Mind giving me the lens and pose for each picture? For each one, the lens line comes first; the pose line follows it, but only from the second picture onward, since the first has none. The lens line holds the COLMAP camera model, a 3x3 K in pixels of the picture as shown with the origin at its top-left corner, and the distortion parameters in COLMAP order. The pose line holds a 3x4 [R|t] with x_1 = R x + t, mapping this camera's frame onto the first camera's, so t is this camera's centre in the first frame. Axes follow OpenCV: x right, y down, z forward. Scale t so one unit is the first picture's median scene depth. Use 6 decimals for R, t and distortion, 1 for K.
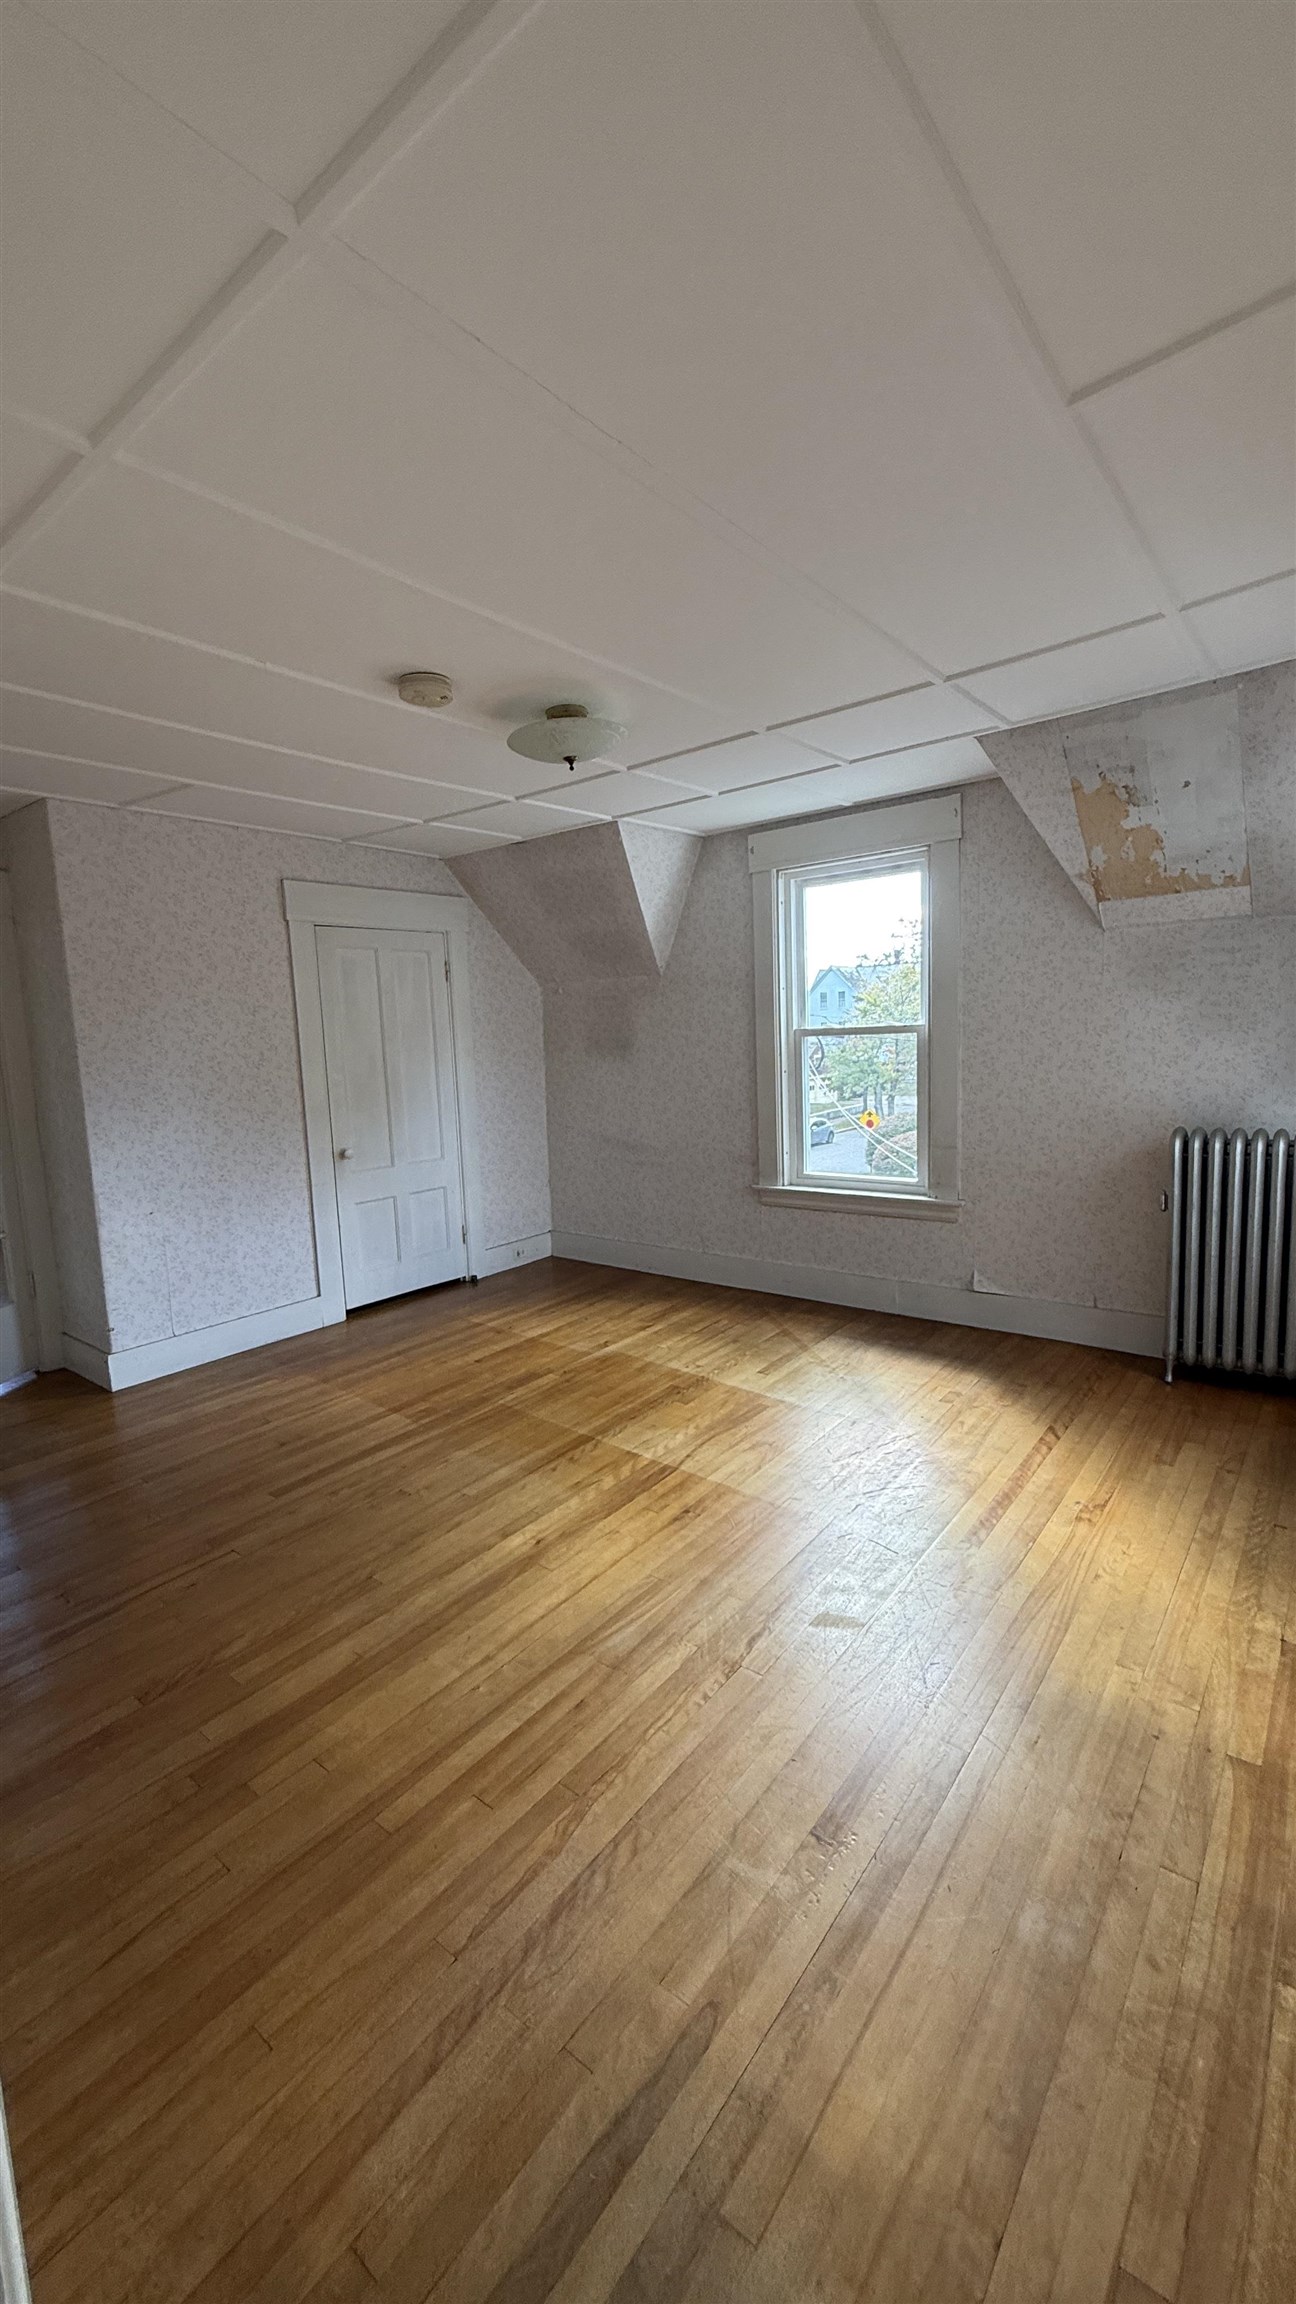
lens RADIAL K [[917.1, 0, 650.8], [0, 917.1, 1148.5], [0, 0, 1]] dist [0.000543, -0.000136]
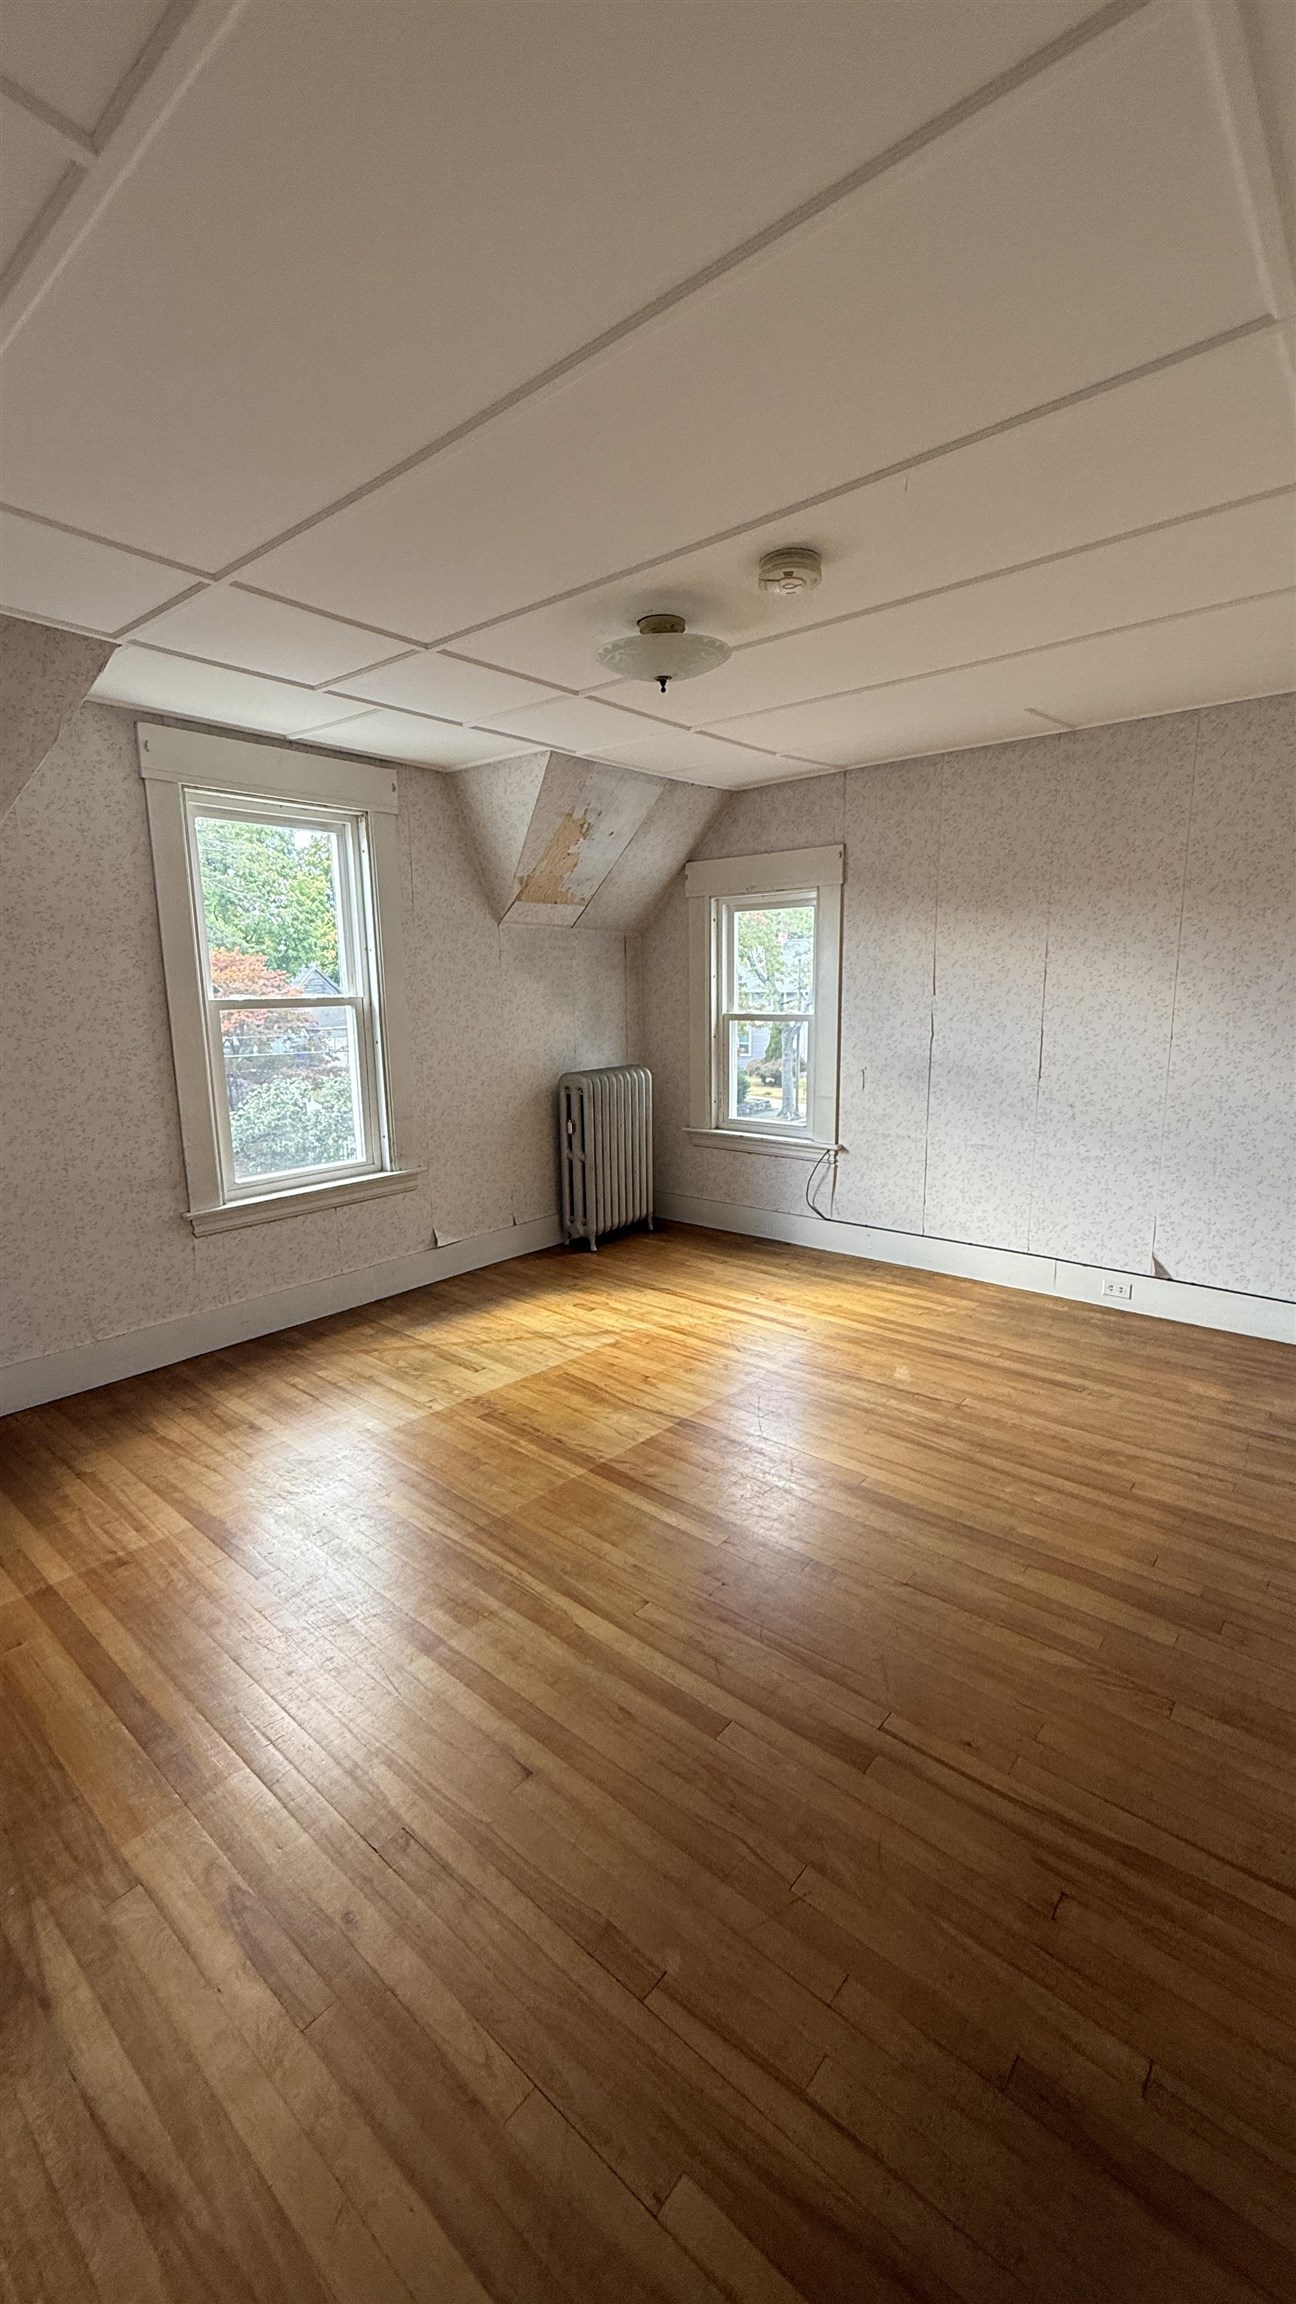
lens RADIAL K [[917.1, 0, 650.8], [0, 917.1, 1148.5], [0, 0, 1]] dist [0.000543, -0.000136]
pose [[0.033620, -0.137586, 0.989919, -0.814270], [0.140779, 0.981256, 0.131601, -0.076359], [-0.989470, 0.134936, 0.052359, 0.810616]]
